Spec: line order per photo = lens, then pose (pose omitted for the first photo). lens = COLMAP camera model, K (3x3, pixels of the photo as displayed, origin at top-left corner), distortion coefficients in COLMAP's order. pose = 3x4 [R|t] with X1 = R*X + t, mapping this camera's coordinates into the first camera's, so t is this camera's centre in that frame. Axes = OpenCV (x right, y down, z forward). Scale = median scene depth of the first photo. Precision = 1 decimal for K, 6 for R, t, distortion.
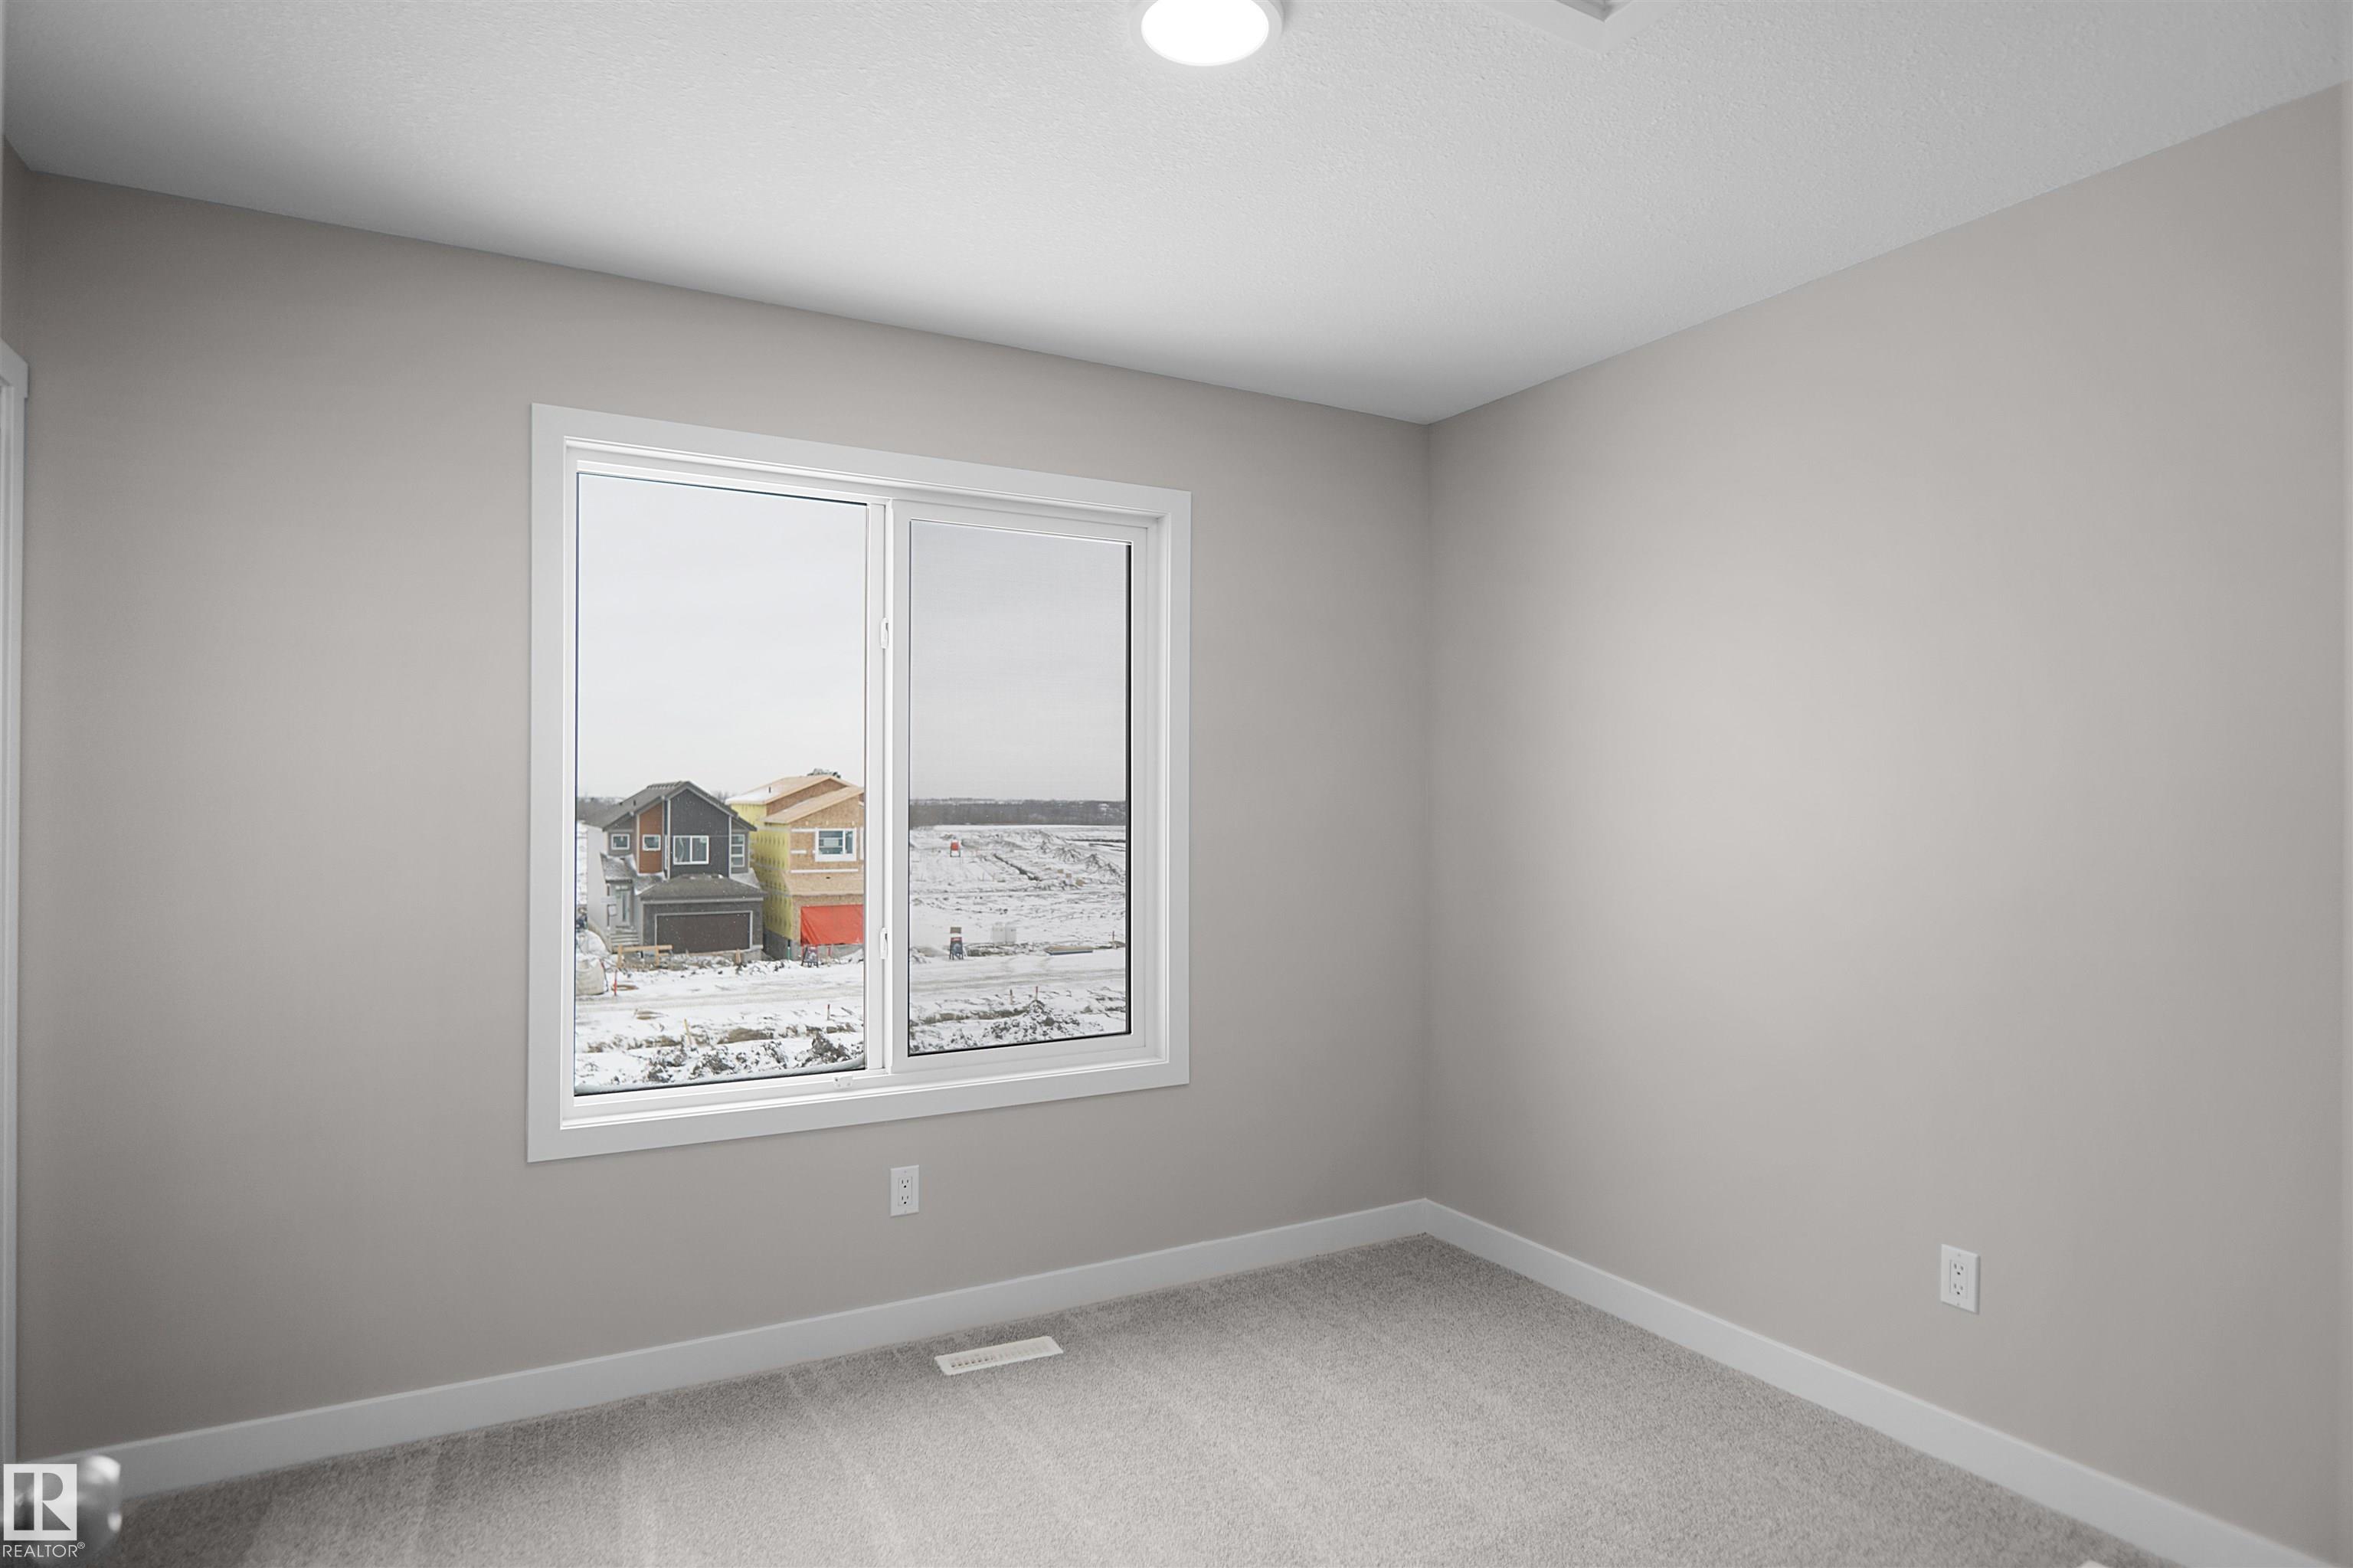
lens RADIAL K [[1274.7, 0, 1186.7], [0, 1274.7, 775.4], [0, 0, 1]] dist [-0.028481, 0.007190]
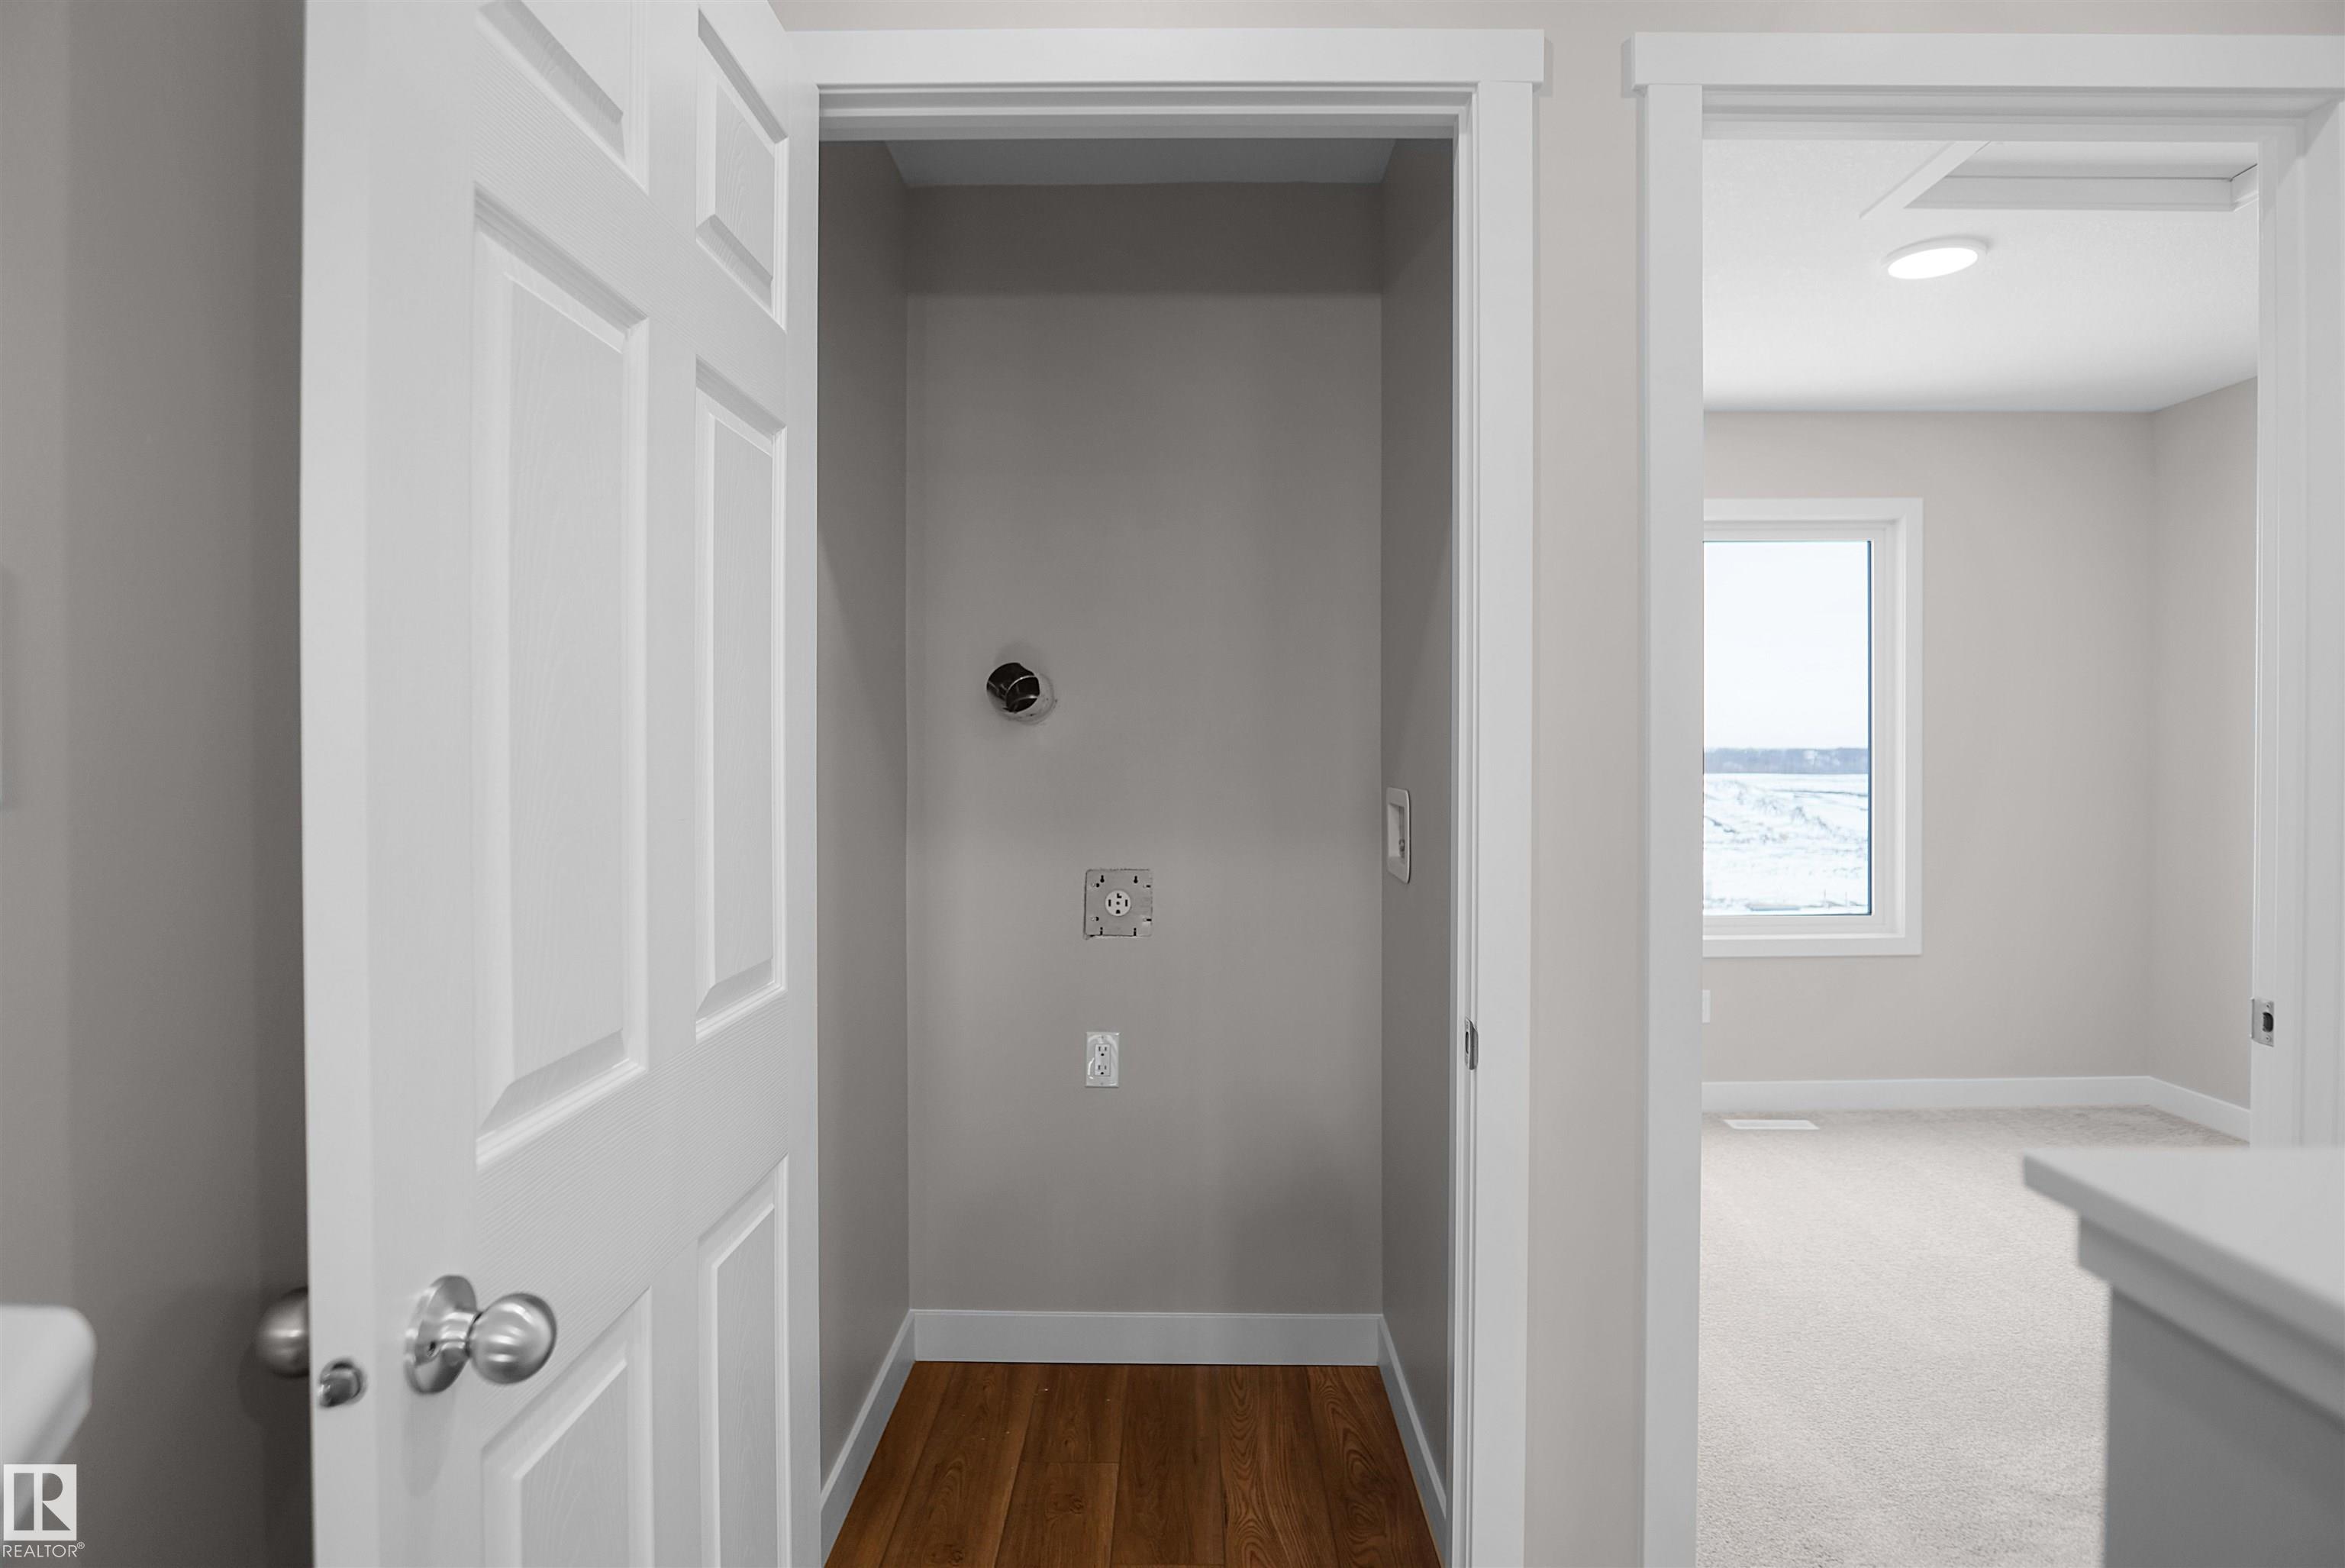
lens RADIAL K [[1270.3, 0, 1182.6], [0, 1270.3, 775.5], [0, 0, 1]] dist [-0.028481, 0.007190]
pose [[0.864309, 0.000383, -0.502960, -0.003819], [0.019548, 0.999219, 0.034354, -0.003214], [0.502581, -0.039524, 0.863626, -0.459626]]
